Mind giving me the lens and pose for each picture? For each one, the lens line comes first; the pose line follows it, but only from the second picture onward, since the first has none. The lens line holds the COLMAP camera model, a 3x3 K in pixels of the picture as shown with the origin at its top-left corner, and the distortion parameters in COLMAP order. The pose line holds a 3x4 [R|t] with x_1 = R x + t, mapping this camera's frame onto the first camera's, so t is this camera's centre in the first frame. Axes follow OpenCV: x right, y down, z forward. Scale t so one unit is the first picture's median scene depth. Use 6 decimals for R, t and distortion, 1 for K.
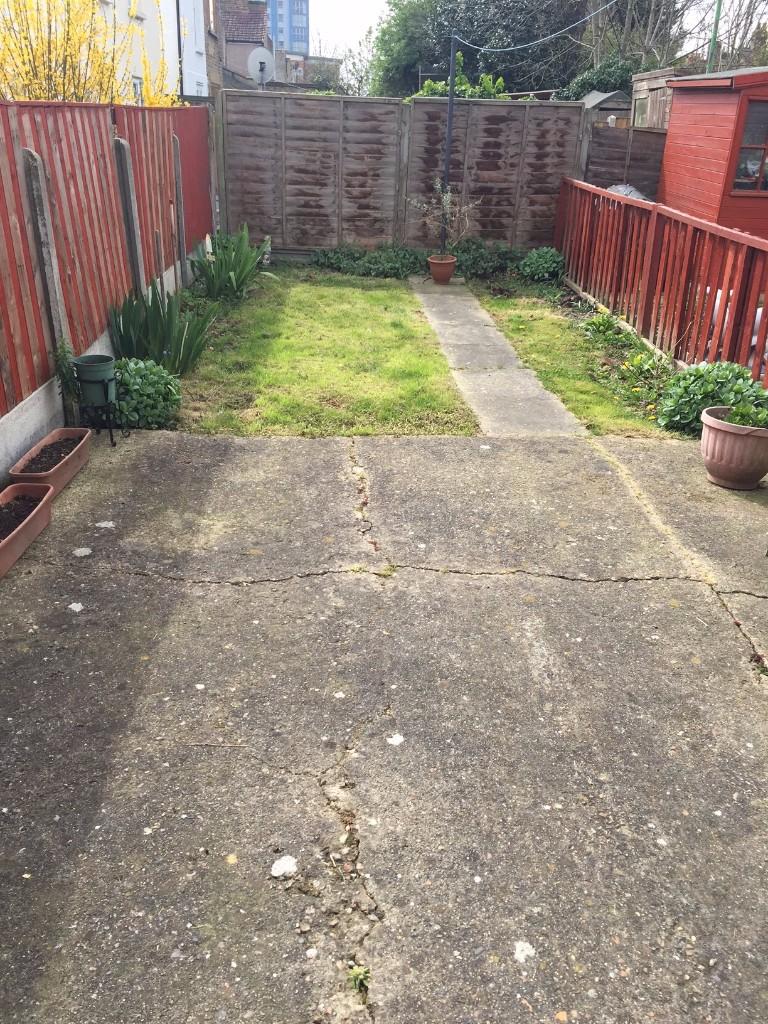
lens RADIAL K [[885.8, 0, 384.0], [0, 885.8, 512.0], [0, 0, 1]] dist [0.104522, -0.142129]
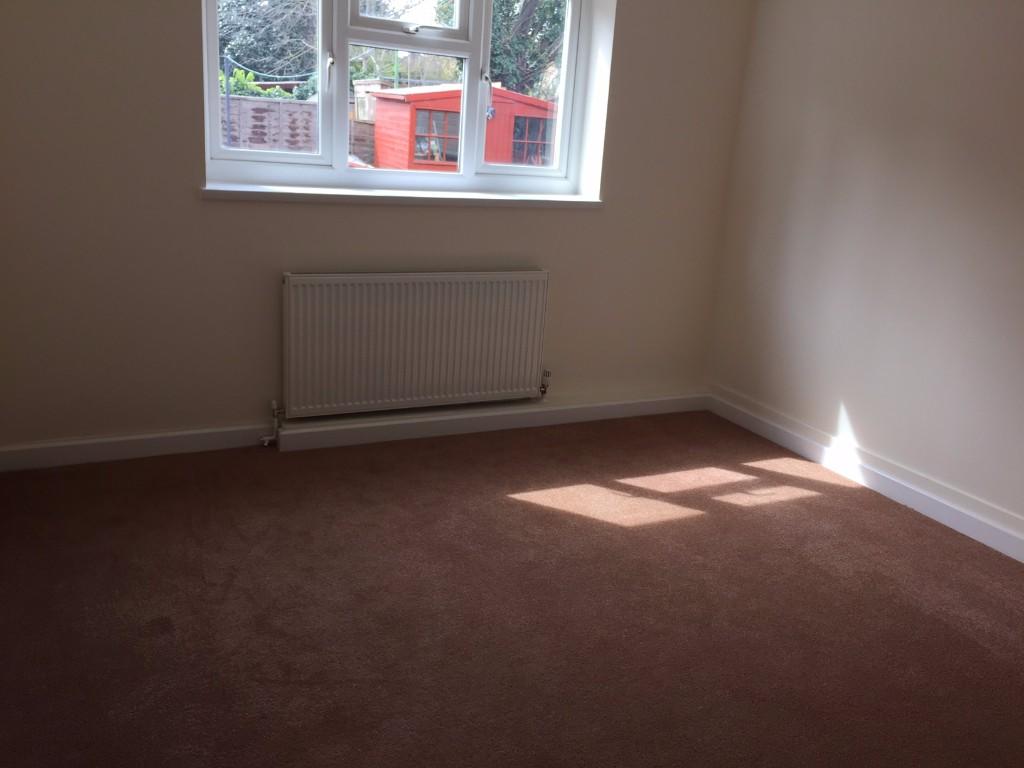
lens RADIAL K [[885.8, 0, 512.0], [0, 885.8, 384.0], [0, 0, 1]] dist [0.104522, -0.142129]
pose [[0.921397, -0.081259, 0.380033, -0.088523], [0.120627, 0.989395, -0.080908, 0.171951], [-0.369428, 0.120391, 0.921428, -0.443231]]
